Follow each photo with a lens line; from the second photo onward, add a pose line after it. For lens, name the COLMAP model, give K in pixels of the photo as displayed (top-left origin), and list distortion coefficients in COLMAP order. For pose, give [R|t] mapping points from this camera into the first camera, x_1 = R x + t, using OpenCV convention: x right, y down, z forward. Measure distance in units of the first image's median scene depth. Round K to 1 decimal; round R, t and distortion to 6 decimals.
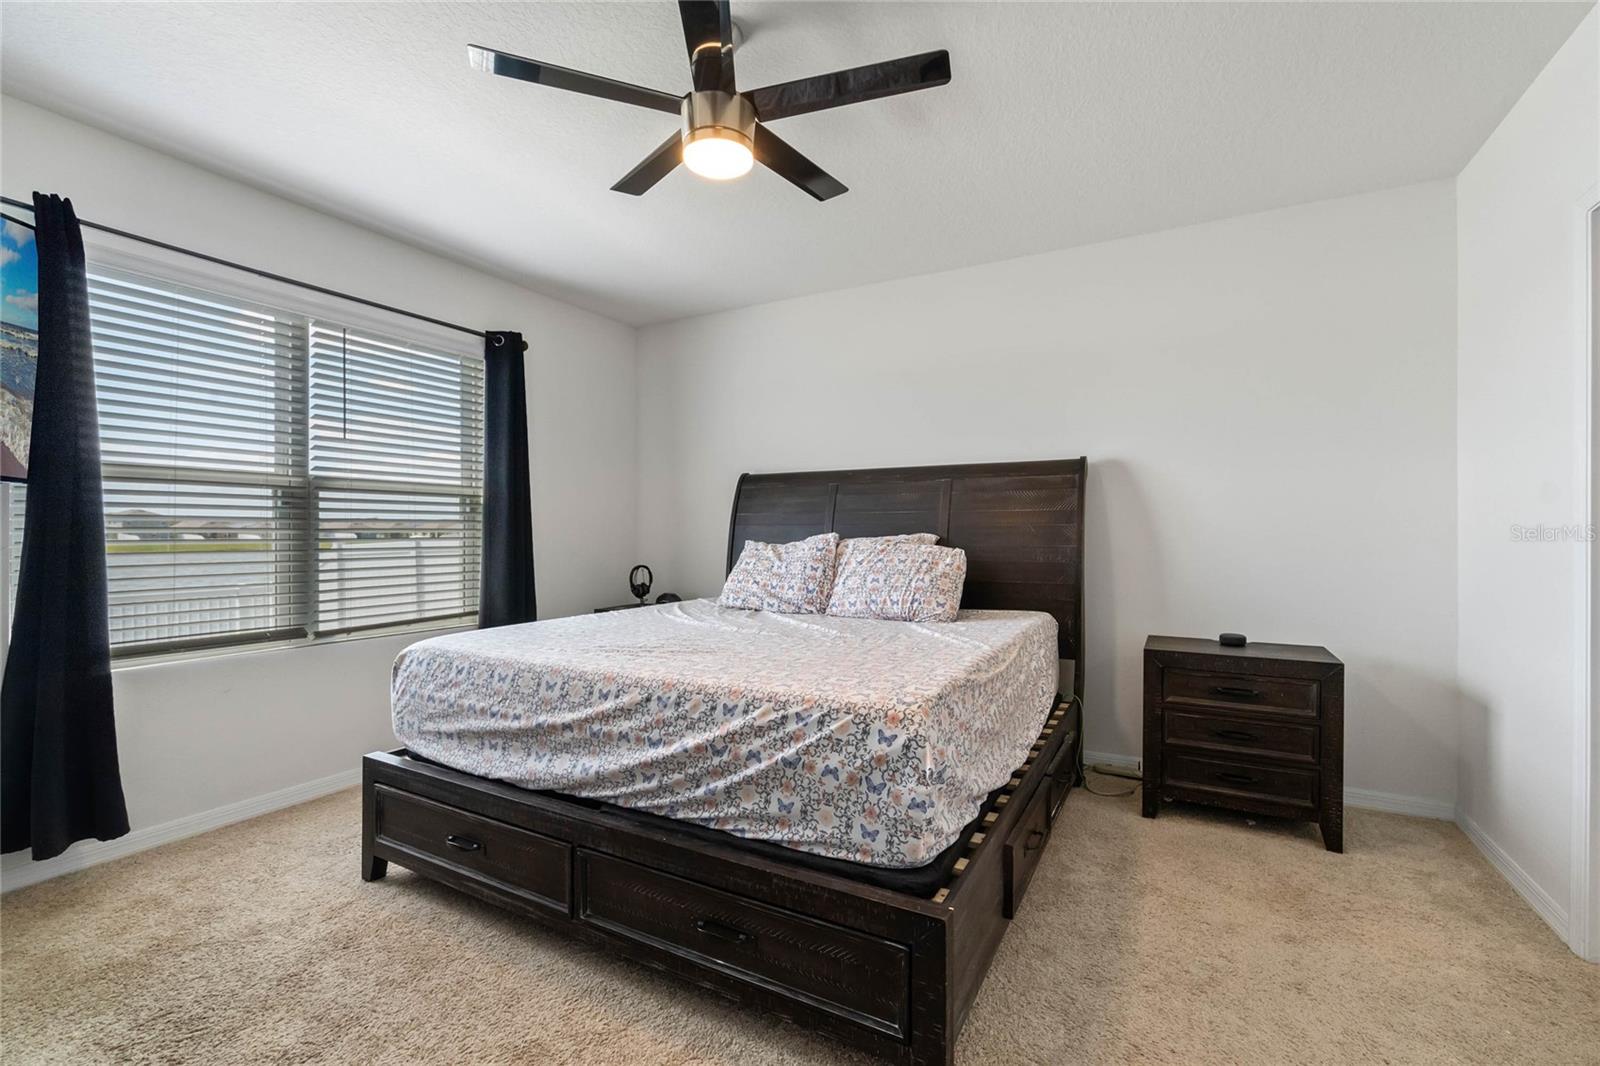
lens RADIAL K [[692.3, 0, 797.6], [0, 692.3, 541.4], [0, 0, 1]] dist [-0.001447, 0.000084]
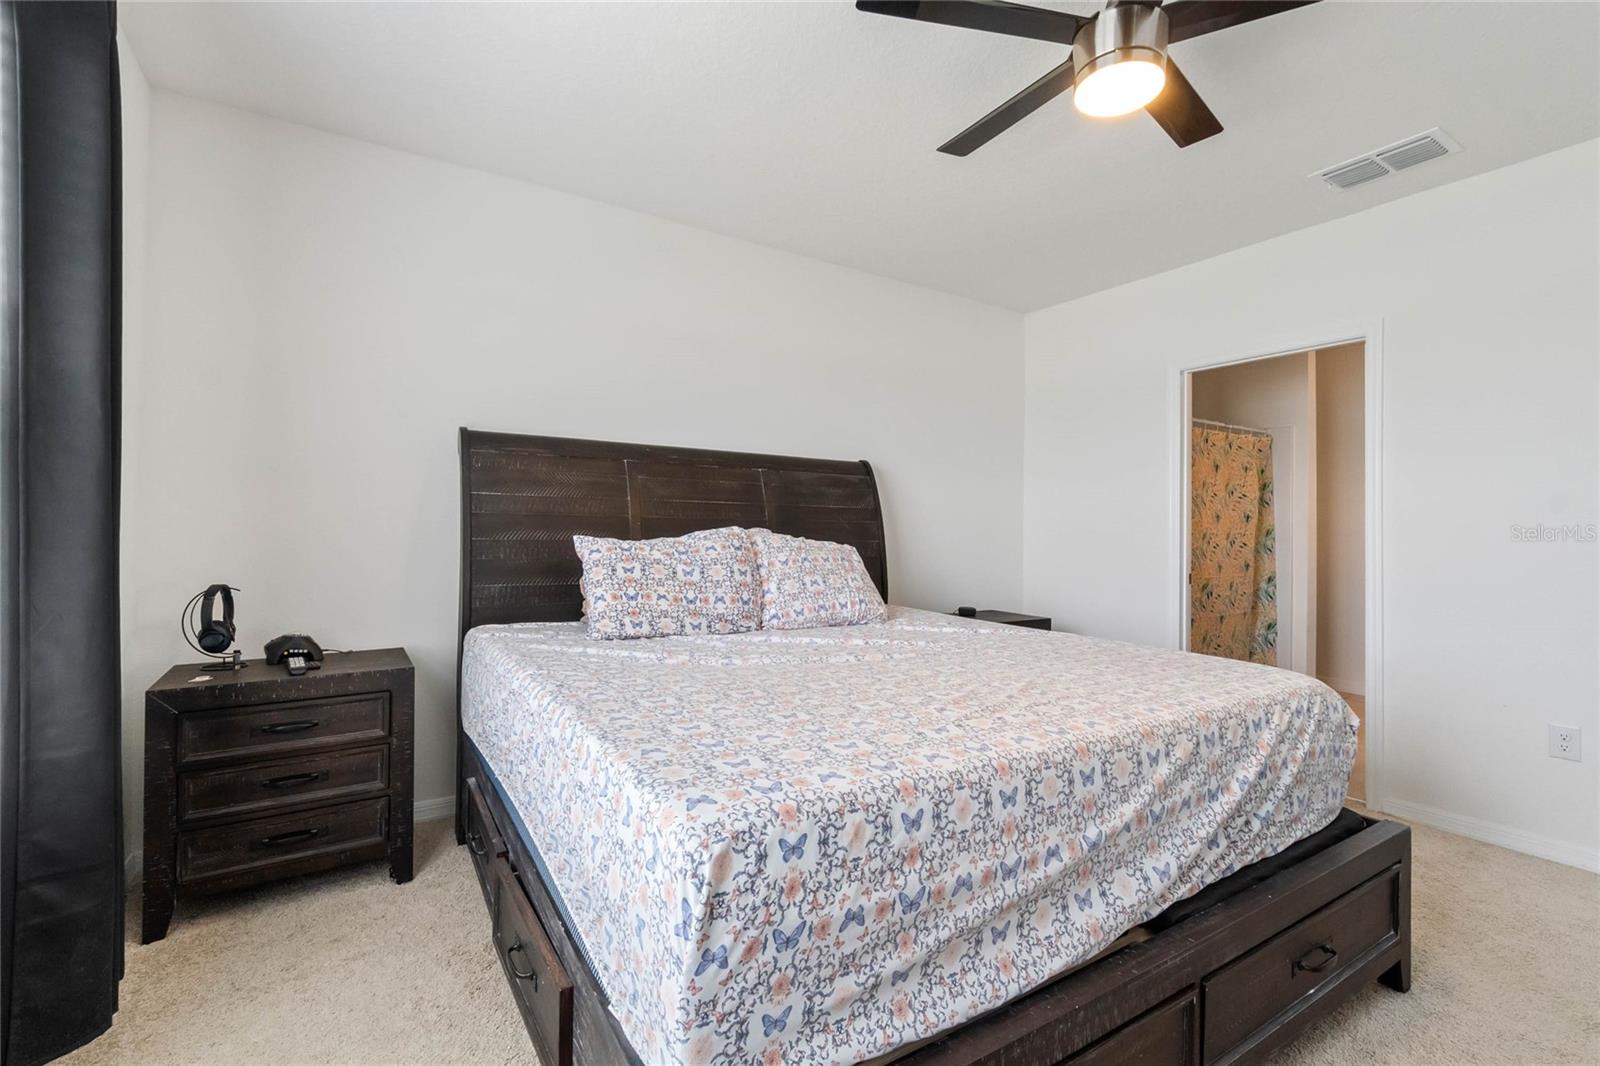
lens RADIAL K [[689.4, 0, 805.6], [0, 689.4, 544.9], [0, 0, 1]] dist [-0.000199, -0.000030]
pose [[0.494923, -0.011097, 0.868866, -0.958779], [-0.000531, 0.999914, 0.013073, -0.003269], [-0.868937, -0.006932, 0.494875, 0.872087]]
